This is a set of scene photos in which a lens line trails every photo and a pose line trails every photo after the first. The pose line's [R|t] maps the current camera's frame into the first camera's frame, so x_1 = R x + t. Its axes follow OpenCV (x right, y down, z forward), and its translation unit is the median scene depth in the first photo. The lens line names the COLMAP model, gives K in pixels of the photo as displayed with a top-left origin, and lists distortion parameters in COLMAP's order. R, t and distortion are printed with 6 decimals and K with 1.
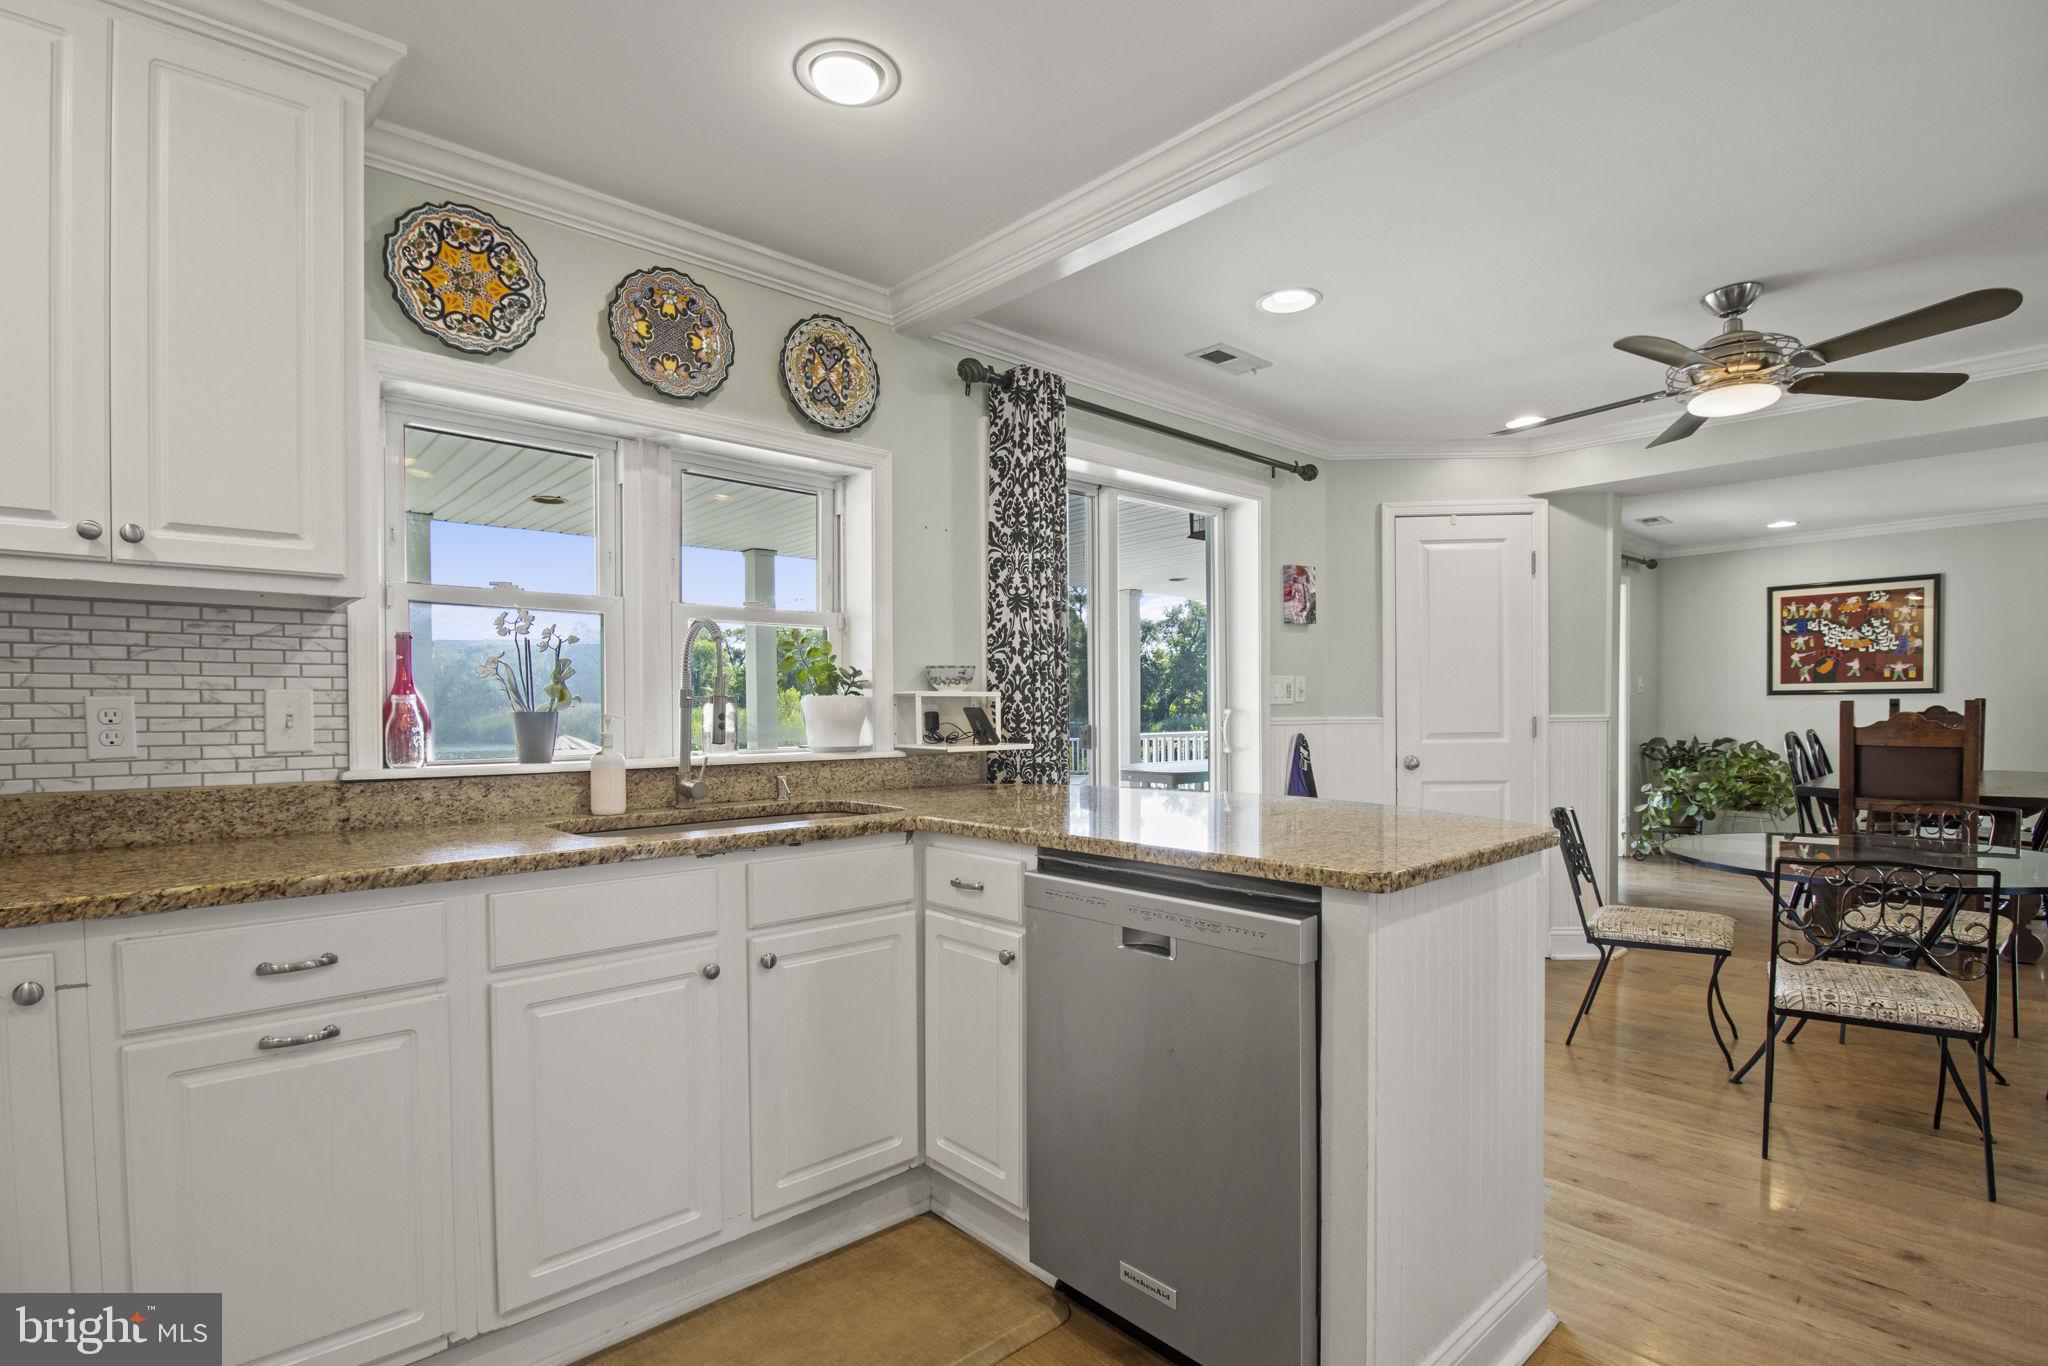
lens RADIAL K [[968.1, 0, 1043.7], [0, 968.1, 722.9], [0, 0, 1]] dist [0.003097, -0.004149]
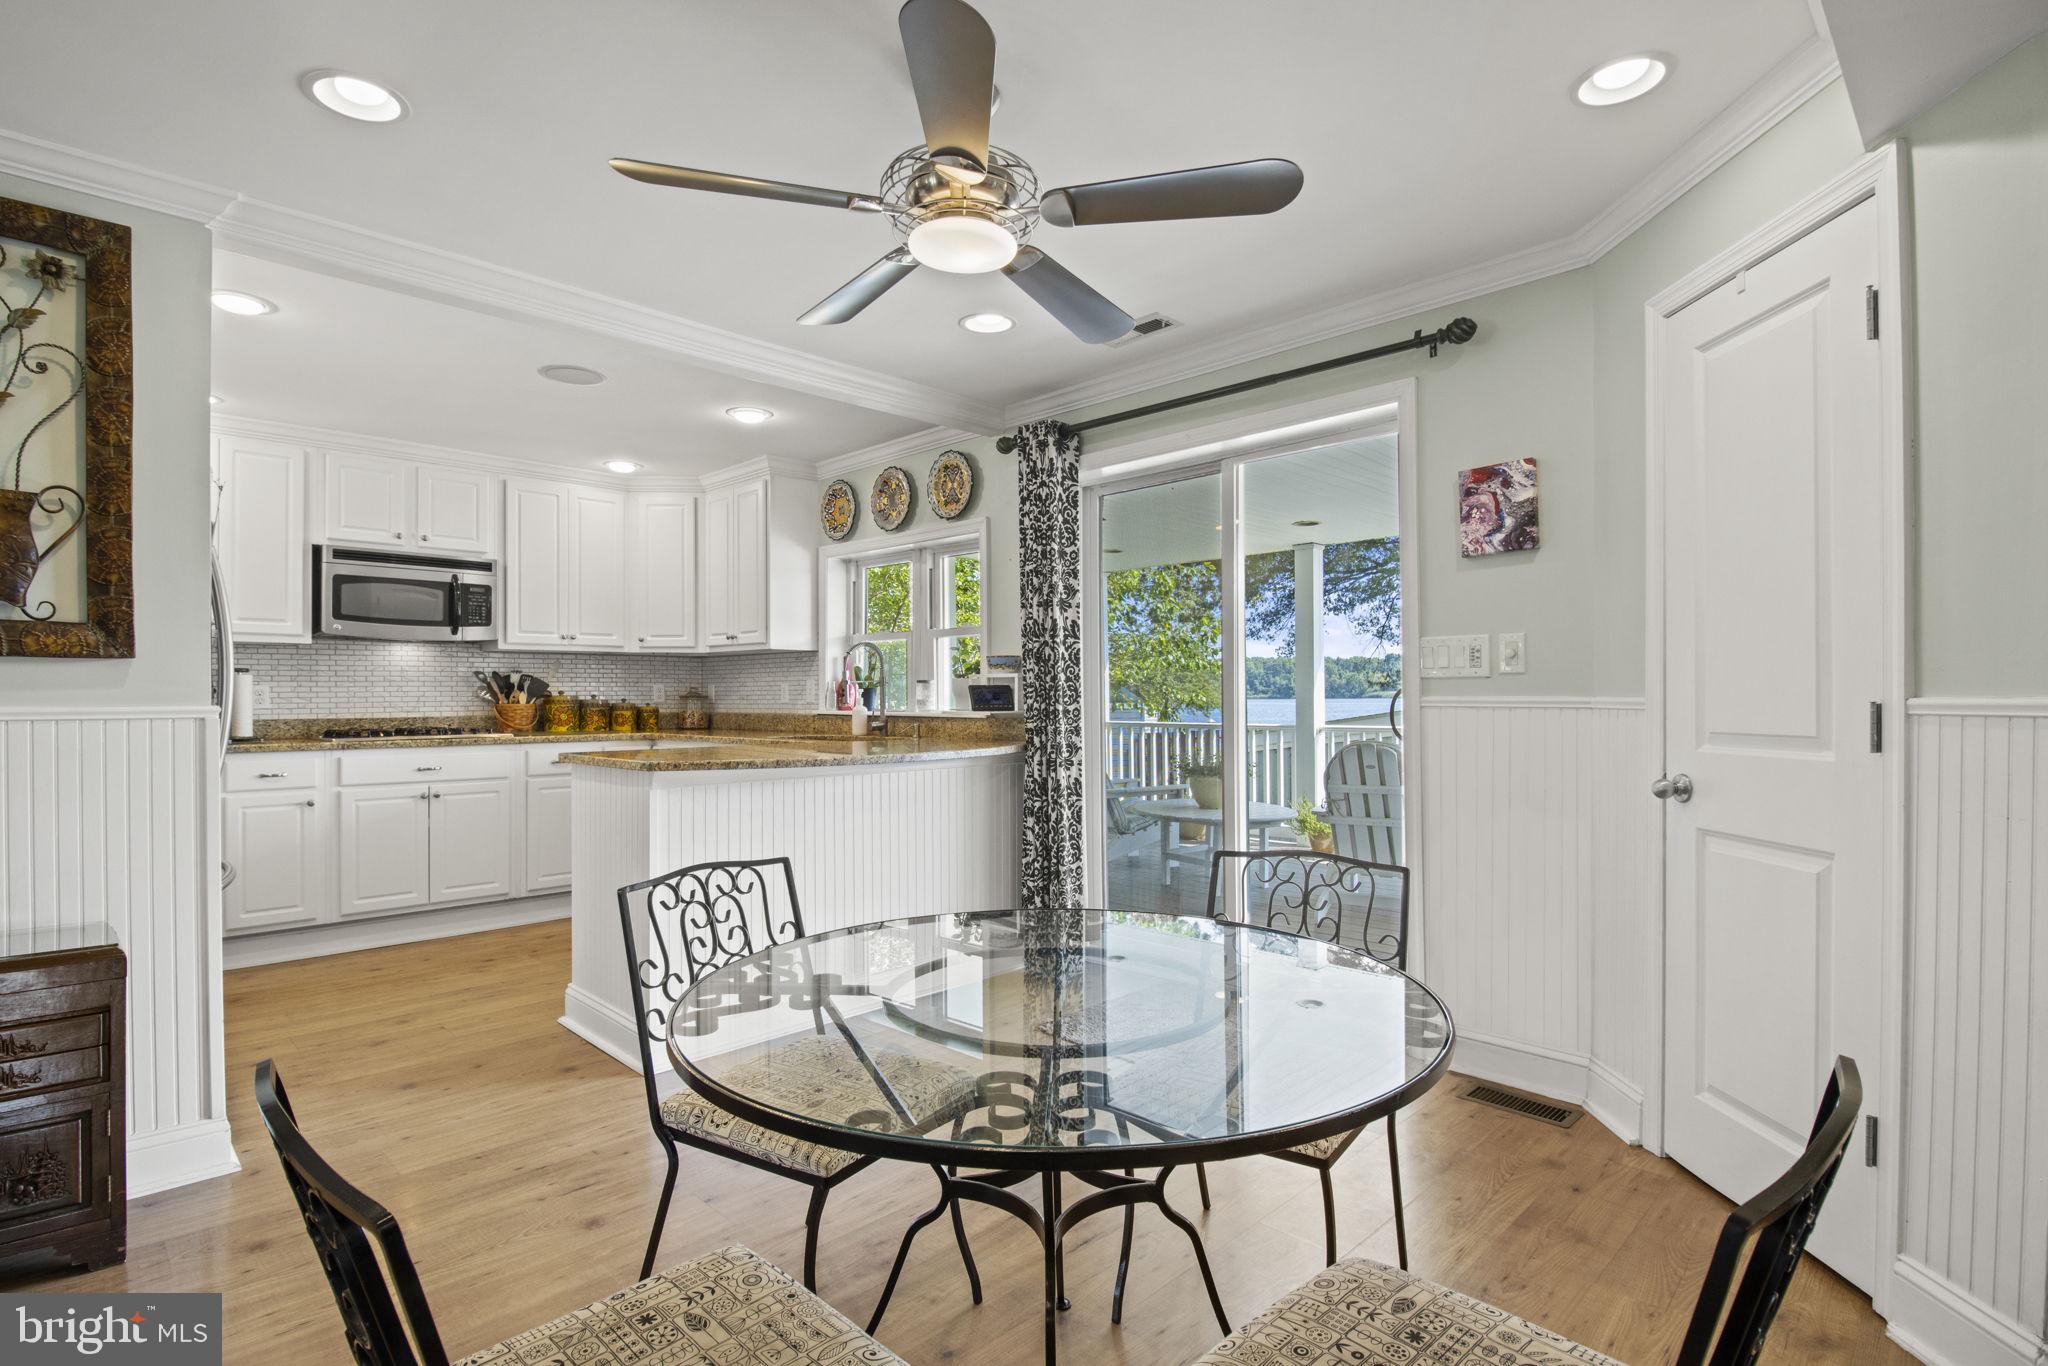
lens RADIAL K [[968.1, 0, 1004.1], [0, 968.1, 688.4], [0, 0, 1]] dist [0.003097, -0.004149]
pose [[0.040097, 0.002393, -0.999193, 1.442722], [-0.010305, 0.999945, 0.001981, -0.014876], [0.999143, 0.010218, 0.040119, 1.024827]]
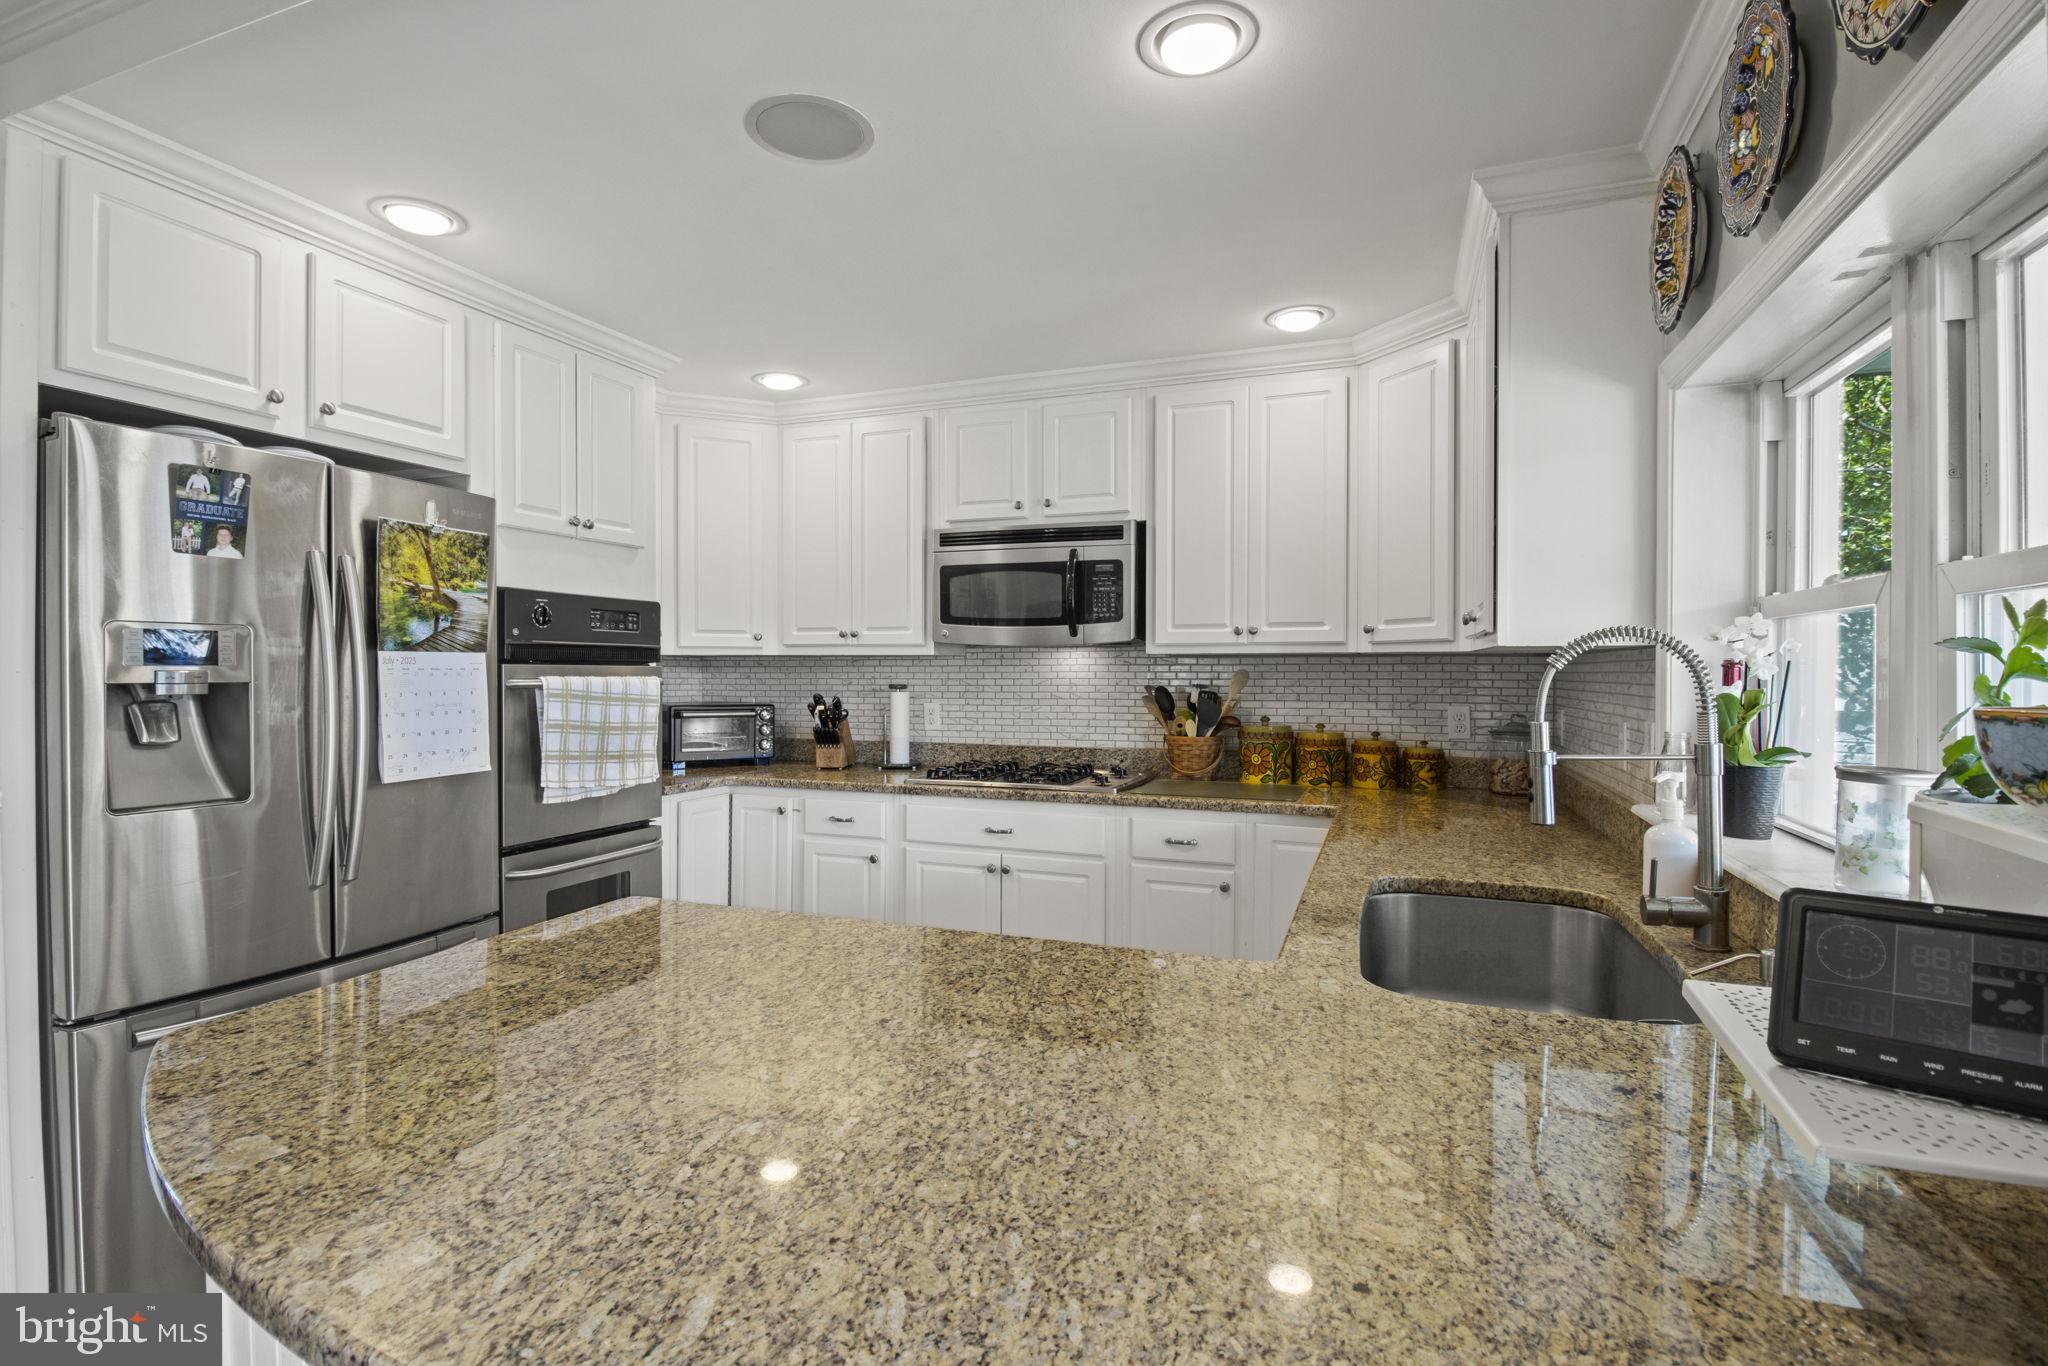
lens RADIAL K [[968.1, 0, 1028.3], [0, 968.1, 676.2], [0, 0, 1]] dist [0.003097, -0.004149]
pose [[-0.896116, 0.013023, -0.443628, 0.189340], [0.000886, 0.999620, 0.027554, -0.084755], [0.443818, 0.024298, -0.895787, 1.172145]]
